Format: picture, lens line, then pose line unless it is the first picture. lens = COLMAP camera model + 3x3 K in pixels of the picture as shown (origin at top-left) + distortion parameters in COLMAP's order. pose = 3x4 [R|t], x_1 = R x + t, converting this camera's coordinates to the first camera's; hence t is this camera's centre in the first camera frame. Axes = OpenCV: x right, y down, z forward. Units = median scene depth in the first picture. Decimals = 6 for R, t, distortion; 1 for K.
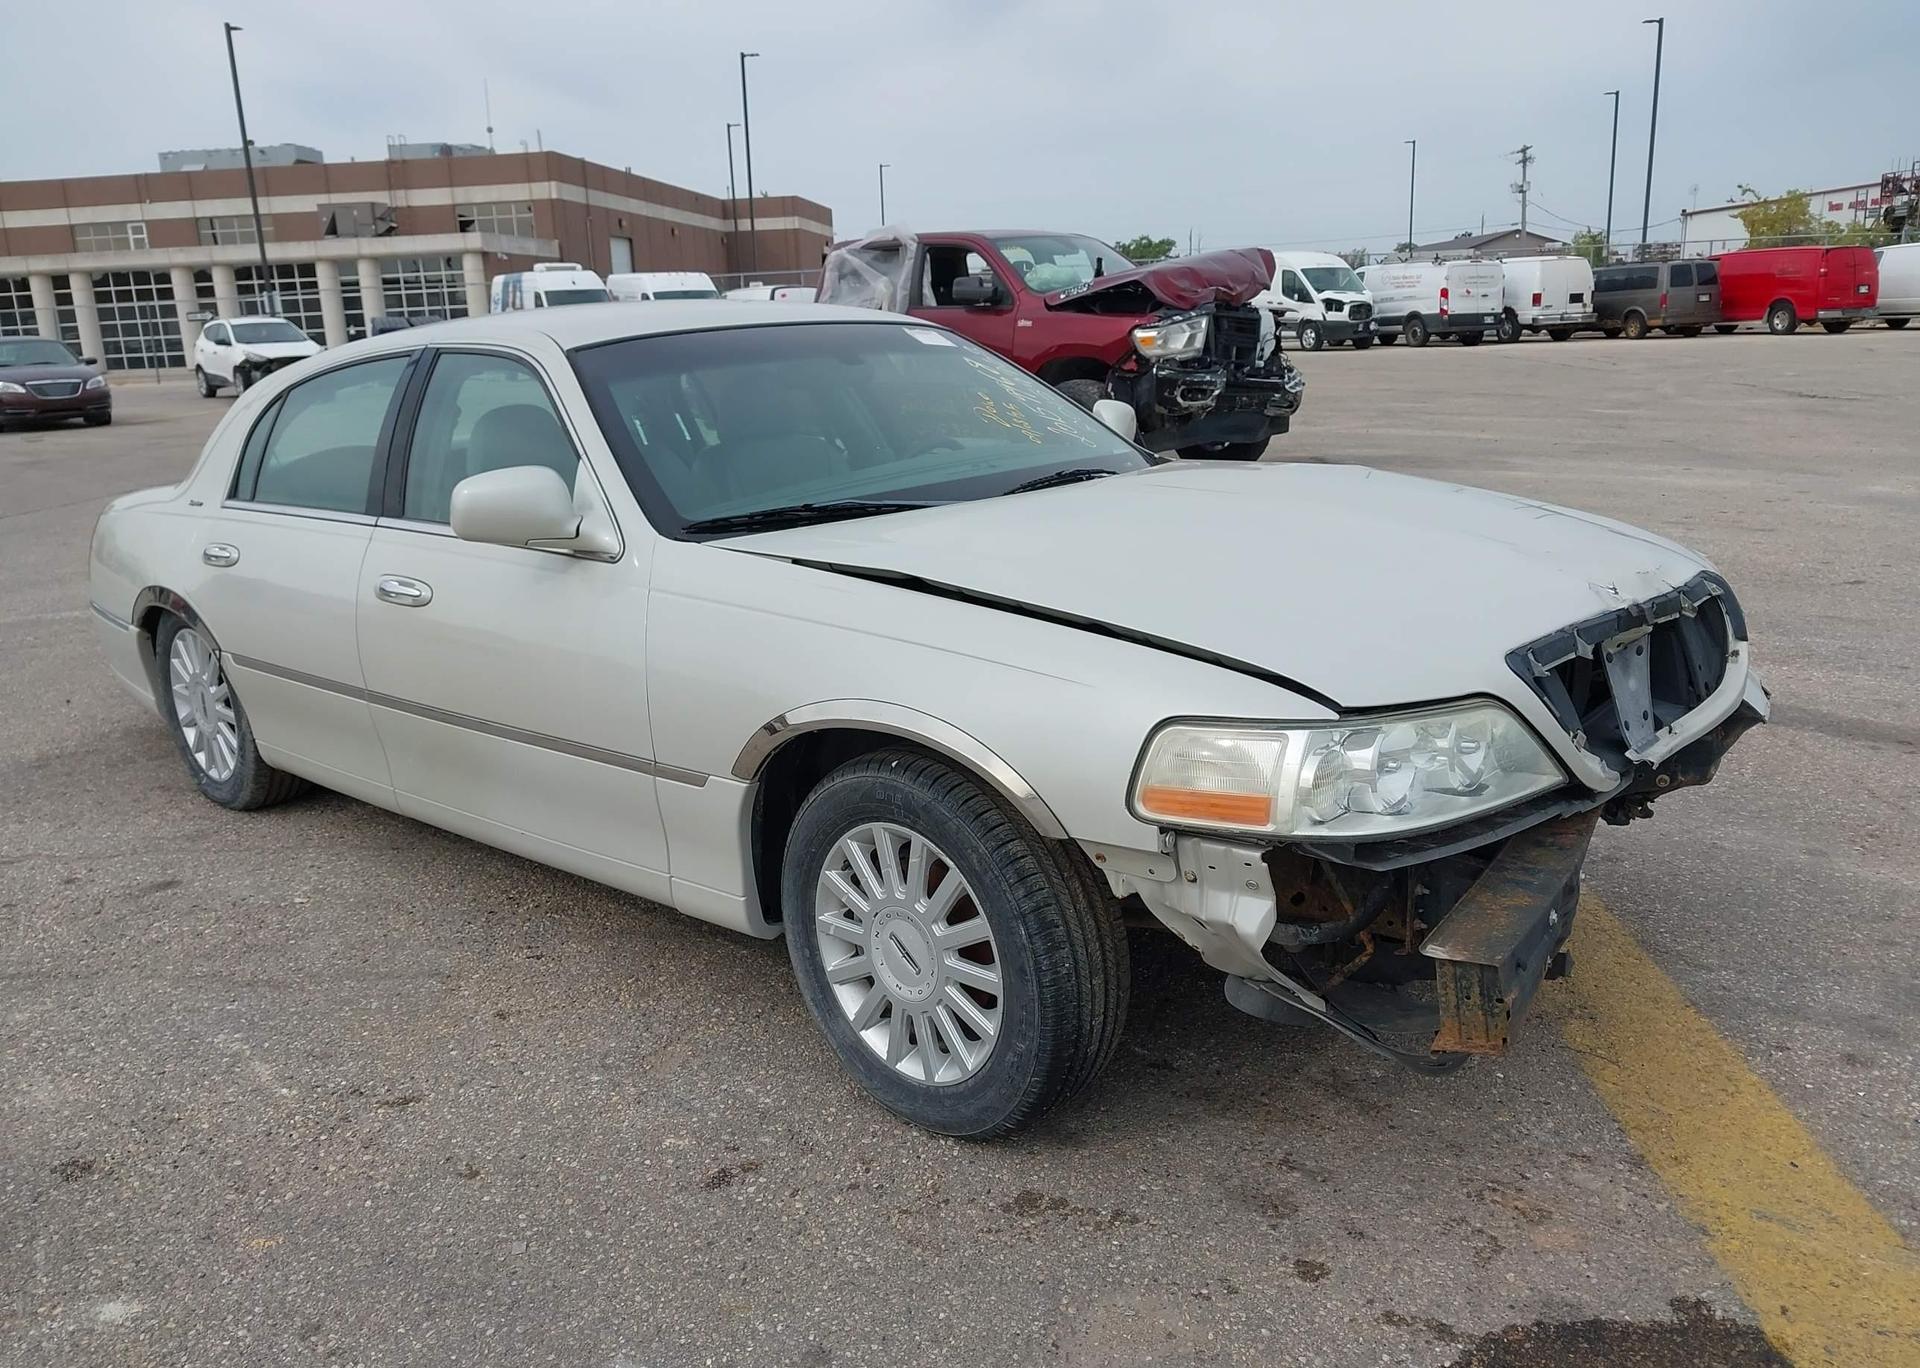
lens RADIAL K [[1506.6, 0, 956.2], [0, 1506.6, 710.9], [0, 0, 1]] dist [0.028986, -0.034855]
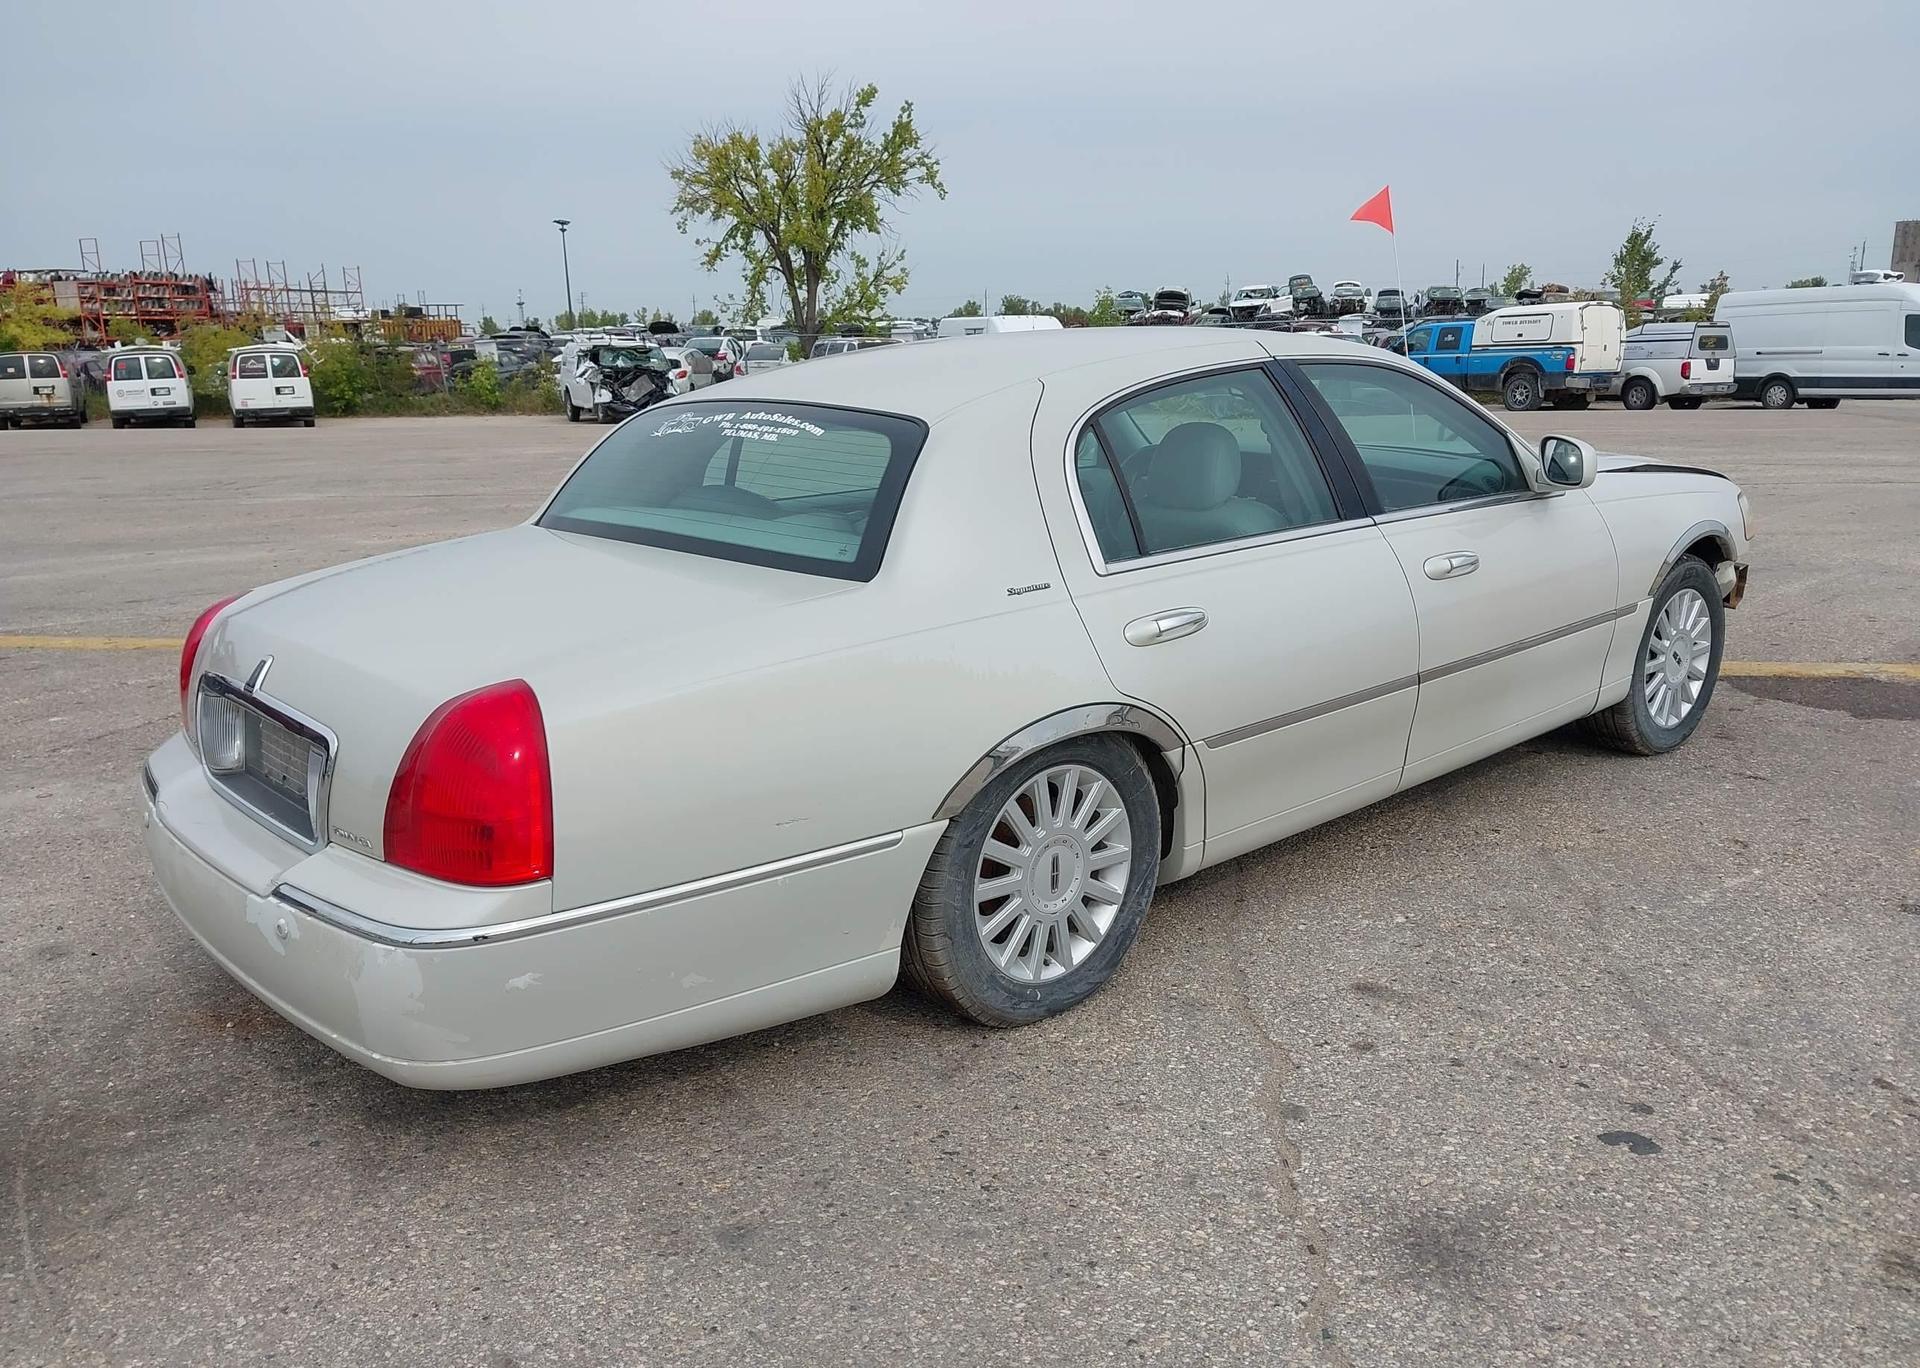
lens RADIAL K [[1506.6, 0, 947.1], [0, 1506.6, 699.8], [0, 0, 1]] dist [0.028986, -0.034855]
pose [[0.088655, -0.188896, 0.977987, -0.433282], [0.273712, 0.948675, 0.158422, -0.075831], [-0.957717, 0.253642, 0.135808, 0.348548]]
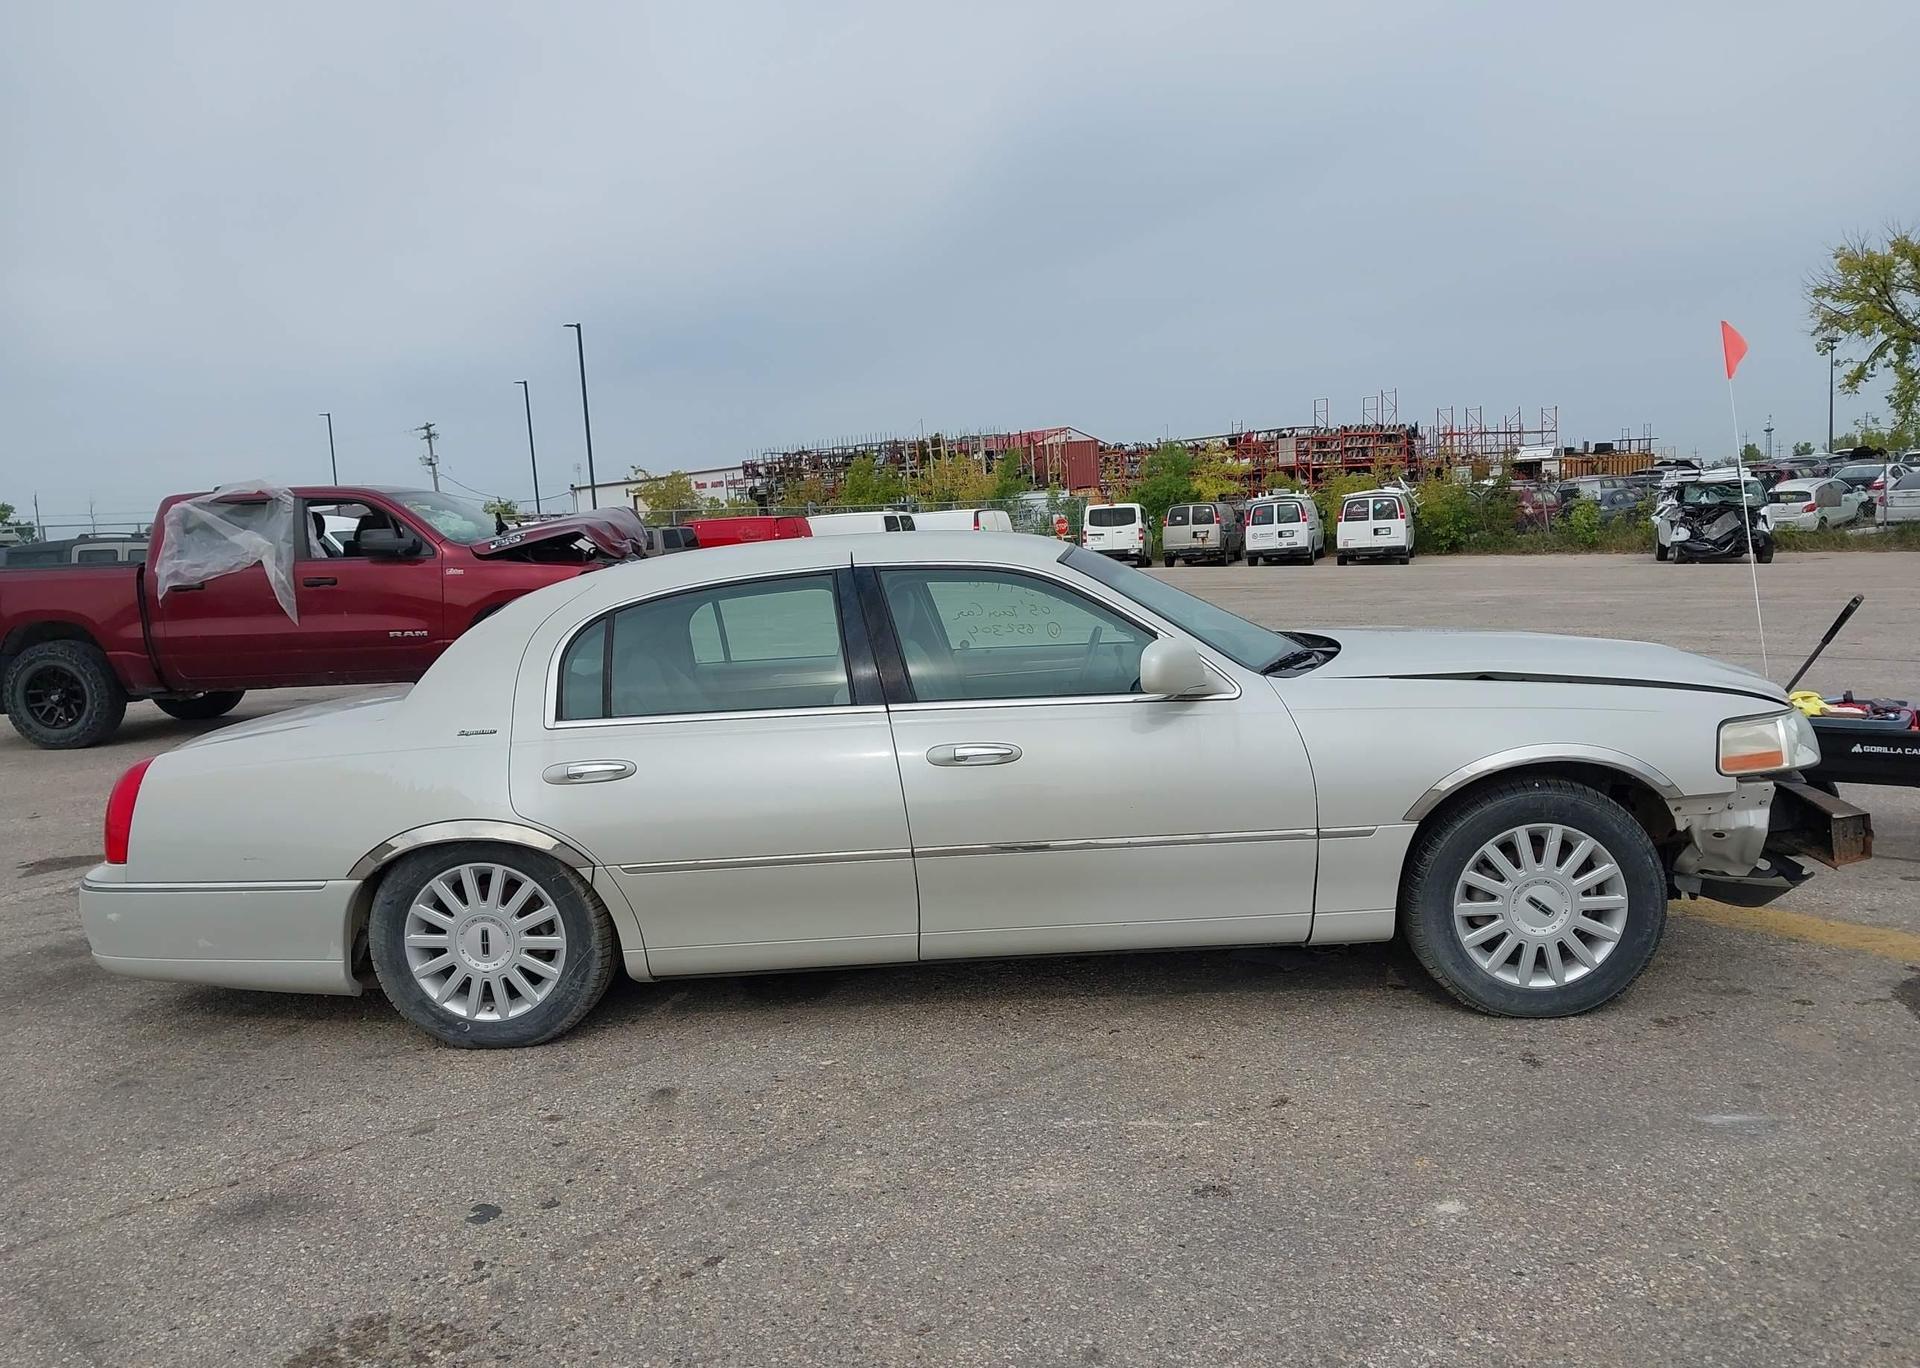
lens RADIAL K [[1506.6, 0, 956.9], [0, 1506.6, 694.2], [0, 0, 1]] dist [0.028986, -0.034855]
pose [[0.760330, -0.068460, 0.645920, -0.326759], [0.183088, 0.976696, -0.111999, 0.001318], [-0.623200, 0.203416, 0.755145, 0.024381]]
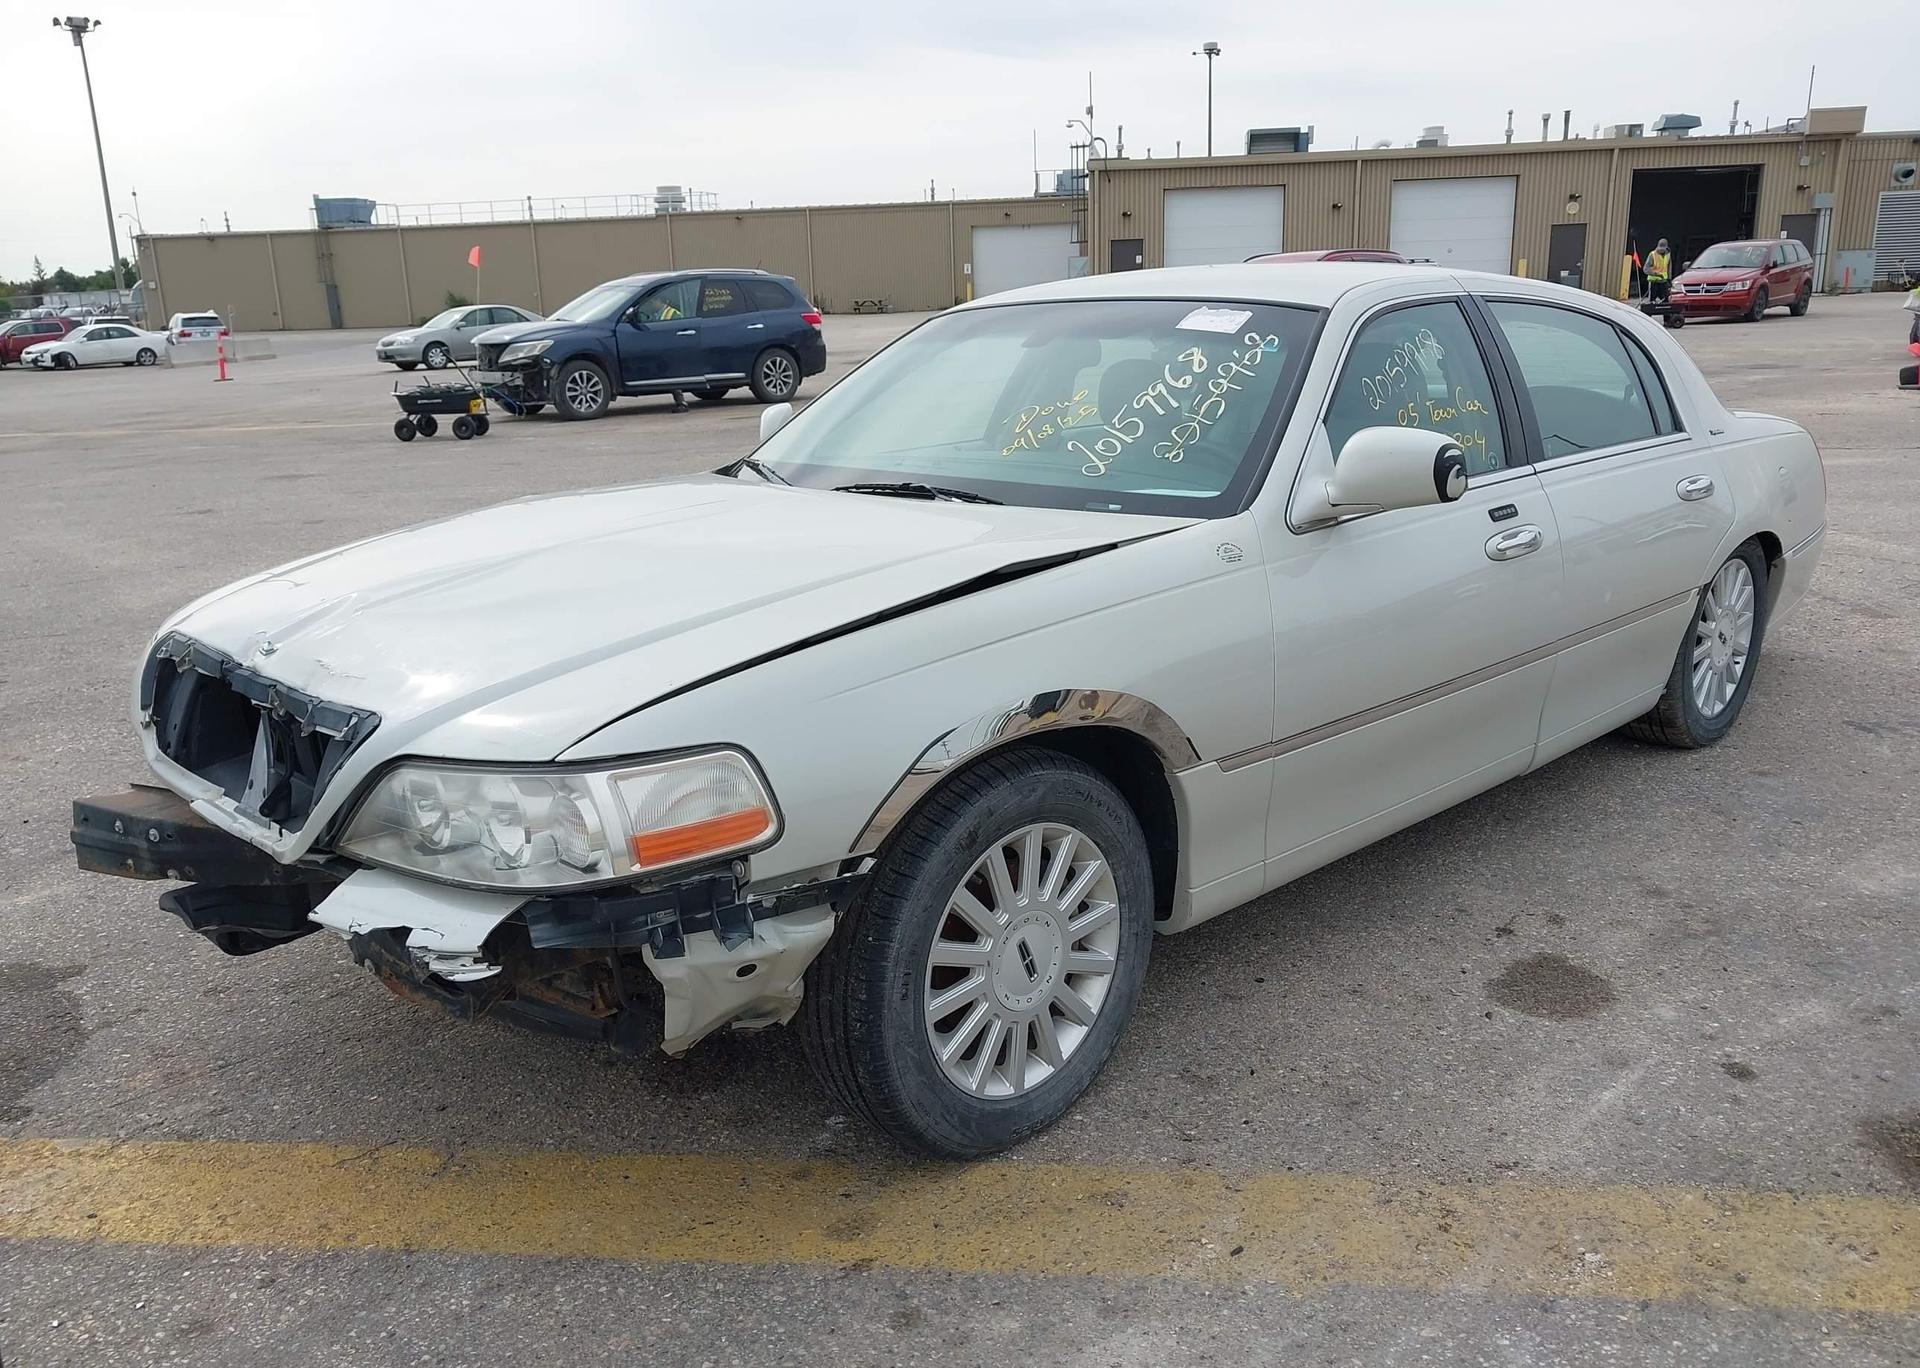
lens RADIAL K [[1506.6, 0, 955.7], [0, 1506.6, 709.9], [0, 0, 1]] dist [0.028986, -0.034855]
pose [[-0.031357, 0.312878, -0.949275, 0.276780], [-0.224549, 0.923259, 0.311721, -0.091042], [0.973958, 0.222933, 0.041306, 0.287357]]
